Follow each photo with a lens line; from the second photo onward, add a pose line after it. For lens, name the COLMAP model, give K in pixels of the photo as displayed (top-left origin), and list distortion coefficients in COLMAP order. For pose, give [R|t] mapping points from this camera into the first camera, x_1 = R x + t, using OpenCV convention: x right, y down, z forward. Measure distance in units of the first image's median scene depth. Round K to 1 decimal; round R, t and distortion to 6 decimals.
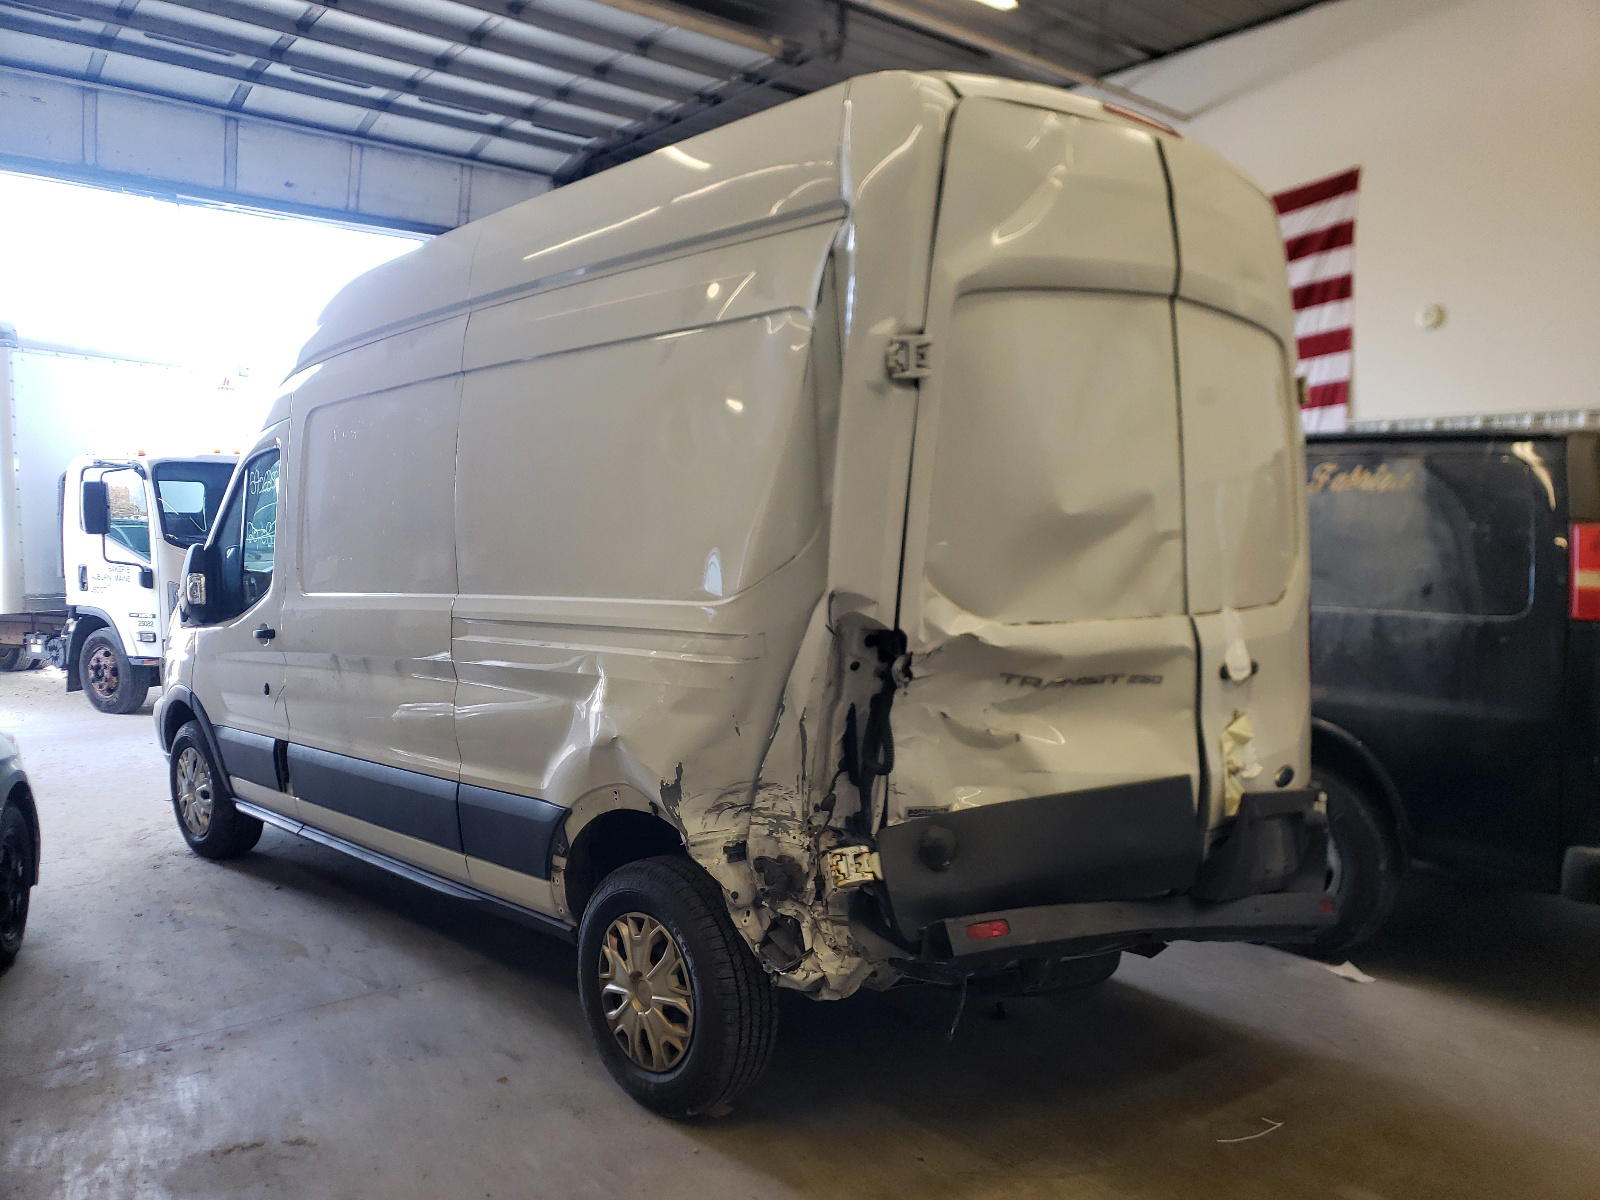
lens RADIAL K [[1249.0, 0, 806.0], [0, 1249.0, 600.2], [0, 0, 1]] dist [0.069826, -0.074310]
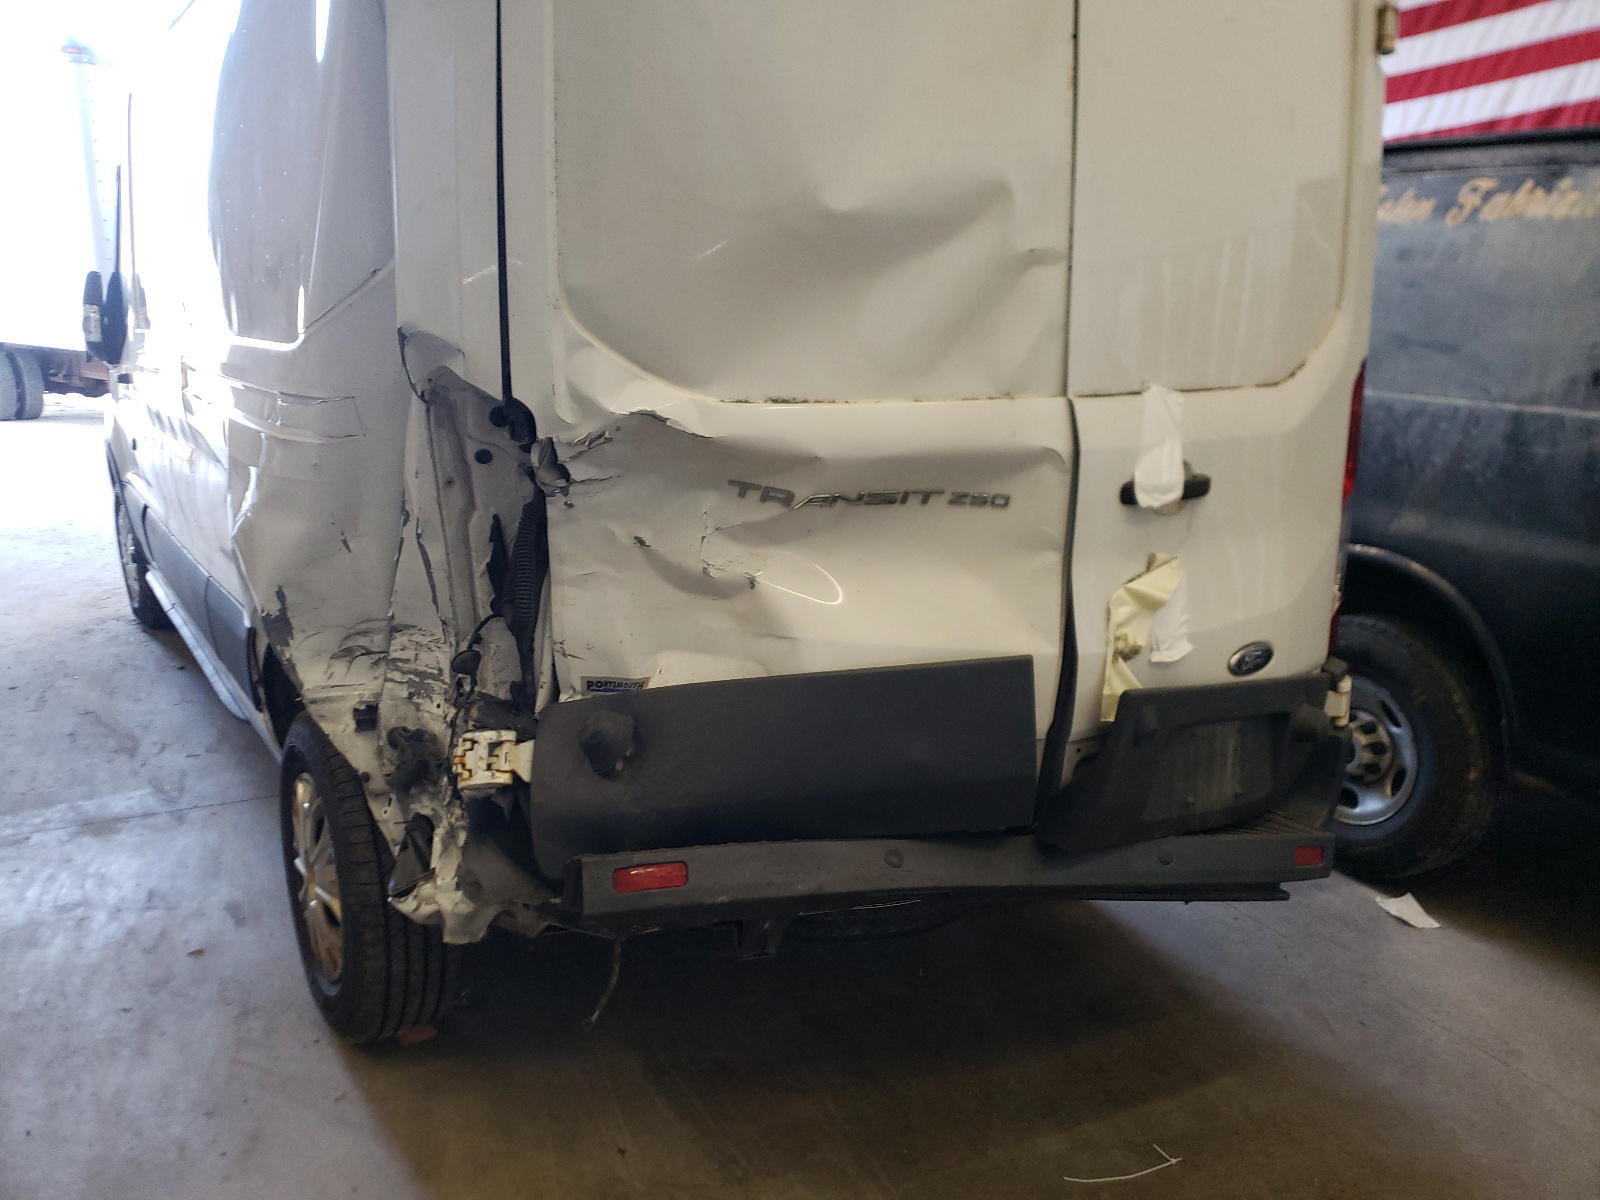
lens RADIAL K [[1249.0, 0, 791.0], [0, 1249.0, 607.9], [0, 0, 1]] dist [0.069826, -0.074310]
pose [[0.981023, 0.068050, -0.181558, 0.295506], [-0.034404, 0.982622, 0.182404, 0.006317], [0.190815, -0.172696, 0.966315, 0.381205]]
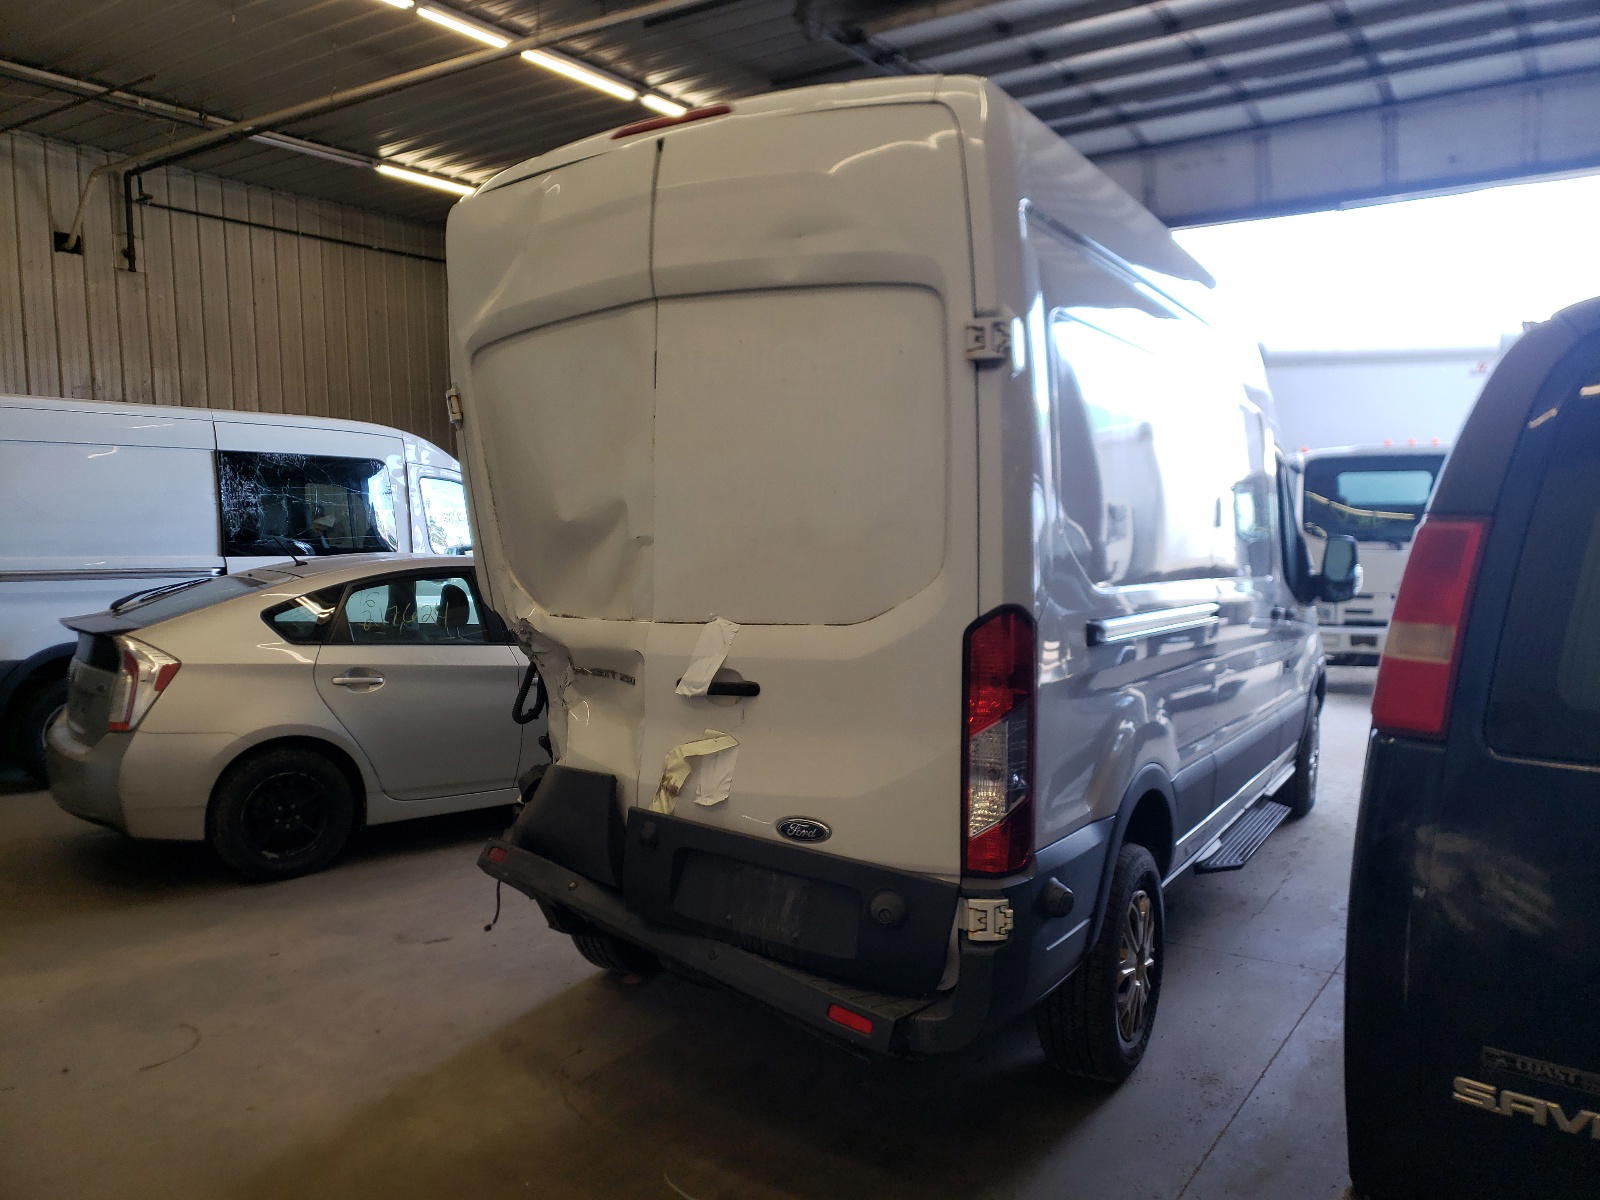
lens RADIAL K [[1249.0, 0, 794.9], [0, 1249.0, 587.5], [0, 0, 1]] dist [0.069826, -0.074310]
pose [[0.284443, 0.042218, -0.957763, 1.295634], [-0.037118, 0.998766, 0.033001, -0.051711], [0.957974, 0.026164, 0.285659, 0.840356]]
